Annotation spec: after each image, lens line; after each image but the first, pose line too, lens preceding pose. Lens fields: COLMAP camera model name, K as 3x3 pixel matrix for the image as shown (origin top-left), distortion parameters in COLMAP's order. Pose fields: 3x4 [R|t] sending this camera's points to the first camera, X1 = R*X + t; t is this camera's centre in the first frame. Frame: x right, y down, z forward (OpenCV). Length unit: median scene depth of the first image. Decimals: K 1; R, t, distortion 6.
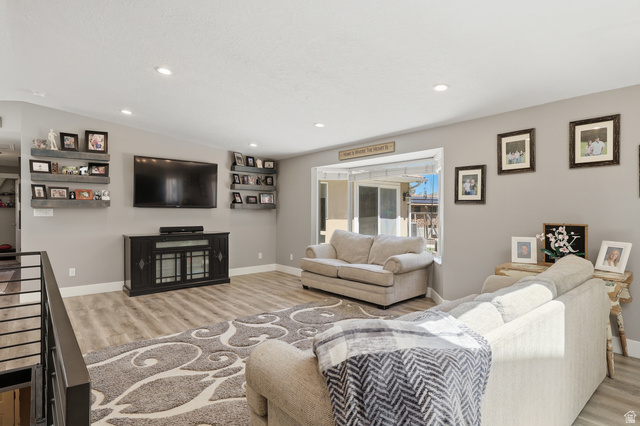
lens RADIAL K [[344.2, 0, 319.5], [0, 344.2, 210.4], [0, 0, 1]] dist [0.005751, -0.001454]
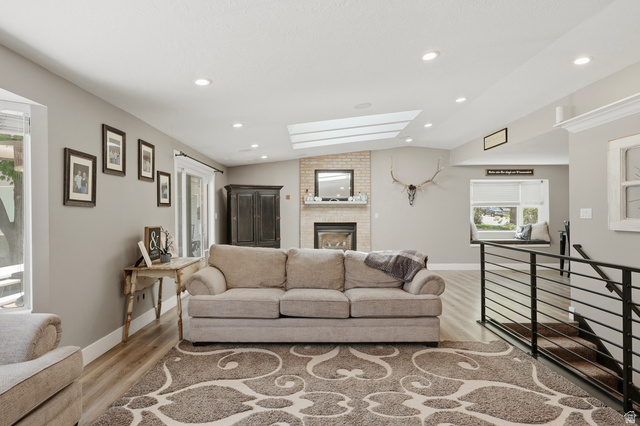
lens RADIAL K [[304.9, 0, 316.9], [0, 304.9, 212.5], [0, 0, 1]] dist [0.003362, -0.000132]
pose [[-0.761779, 0.005157, 0.647816, -0.351668], [0.010895, 0.999929, 0.004852, -0.002942], [-0.647745, 0.010755, -0.761781, 1.194688]]
